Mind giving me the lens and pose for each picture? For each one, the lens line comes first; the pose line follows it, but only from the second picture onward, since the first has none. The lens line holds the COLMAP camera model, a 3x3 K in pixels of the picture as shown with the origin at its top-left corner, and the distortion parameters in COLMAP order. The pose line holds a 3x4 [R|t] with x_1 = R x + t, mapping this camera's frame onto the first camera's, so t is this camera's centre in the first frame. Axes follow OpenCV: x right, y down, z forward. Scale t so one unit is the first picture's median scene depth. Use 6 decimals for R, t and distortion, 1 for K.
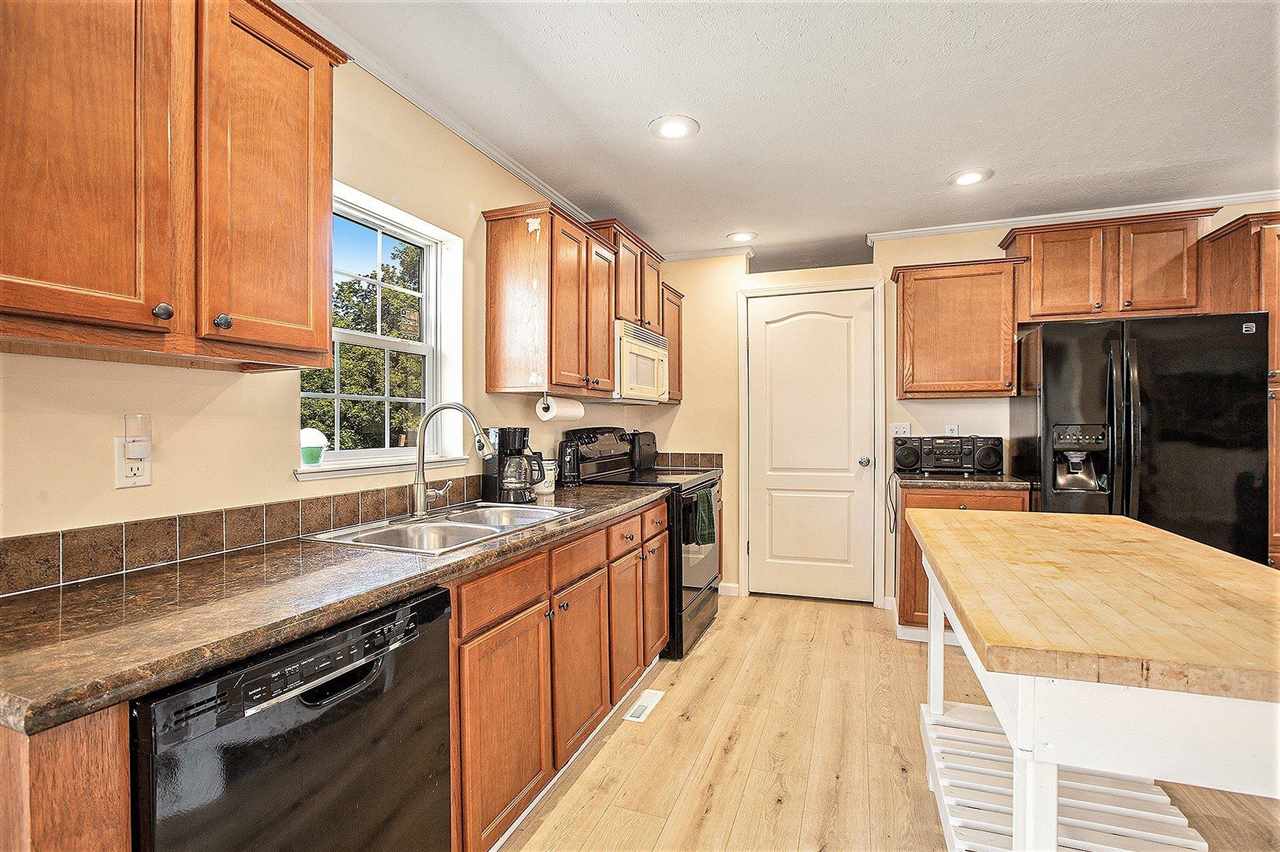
lens RADIAL K [[582.7, 0, 640.0], [0, 582.7, 426.0], [0, 0, 1]] dist [-0.060666, 0.018417]
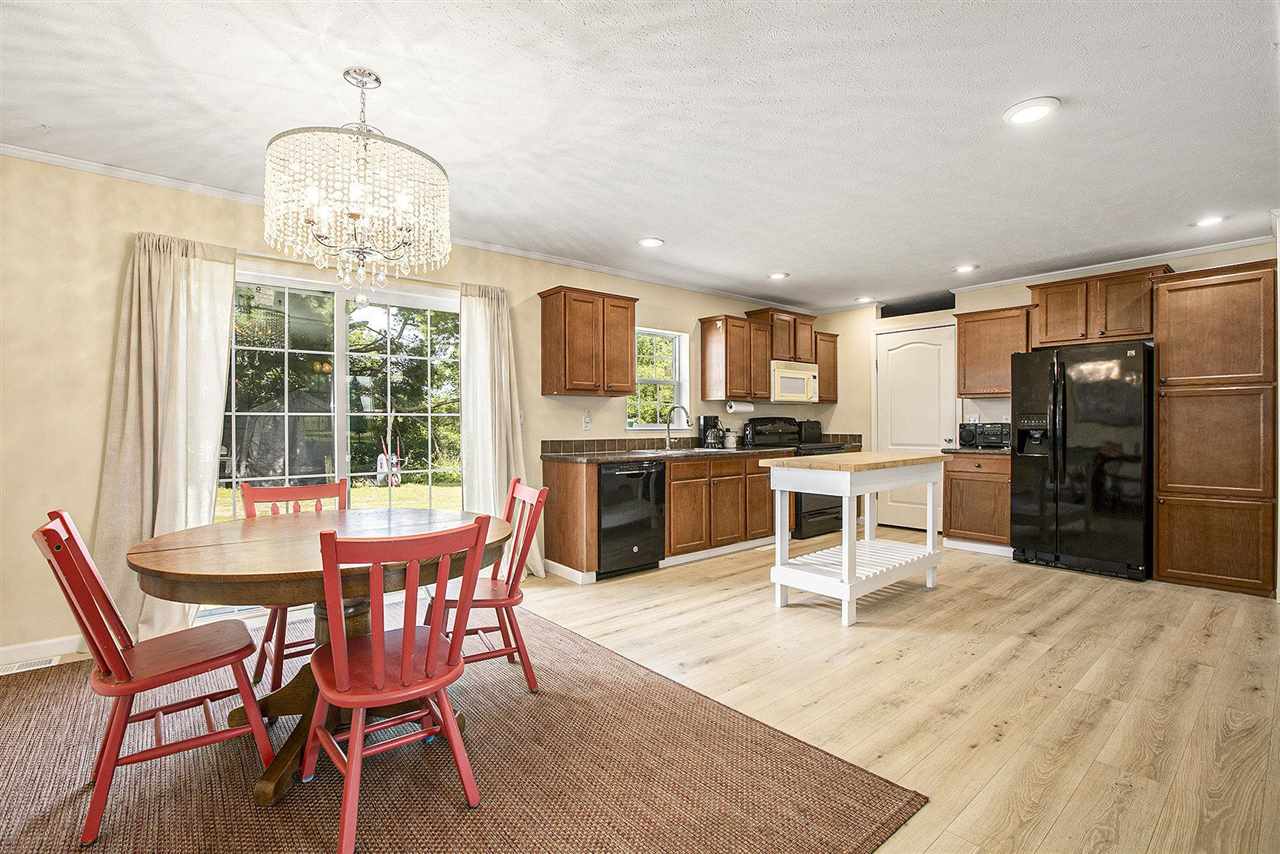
lens RADIAL K [[581.0, 0, 641.8], [0, 581.0, 421.7], [0, 0, 1]] dist [-0.082602, 0.030185]
pose [[0.871168, 0.002205, -0.490980, 0.559043], [-0.003895, 0.999989, -0.002420, 0.027560], [0.490970, 0.004021, 0.871167, -0.931827]]
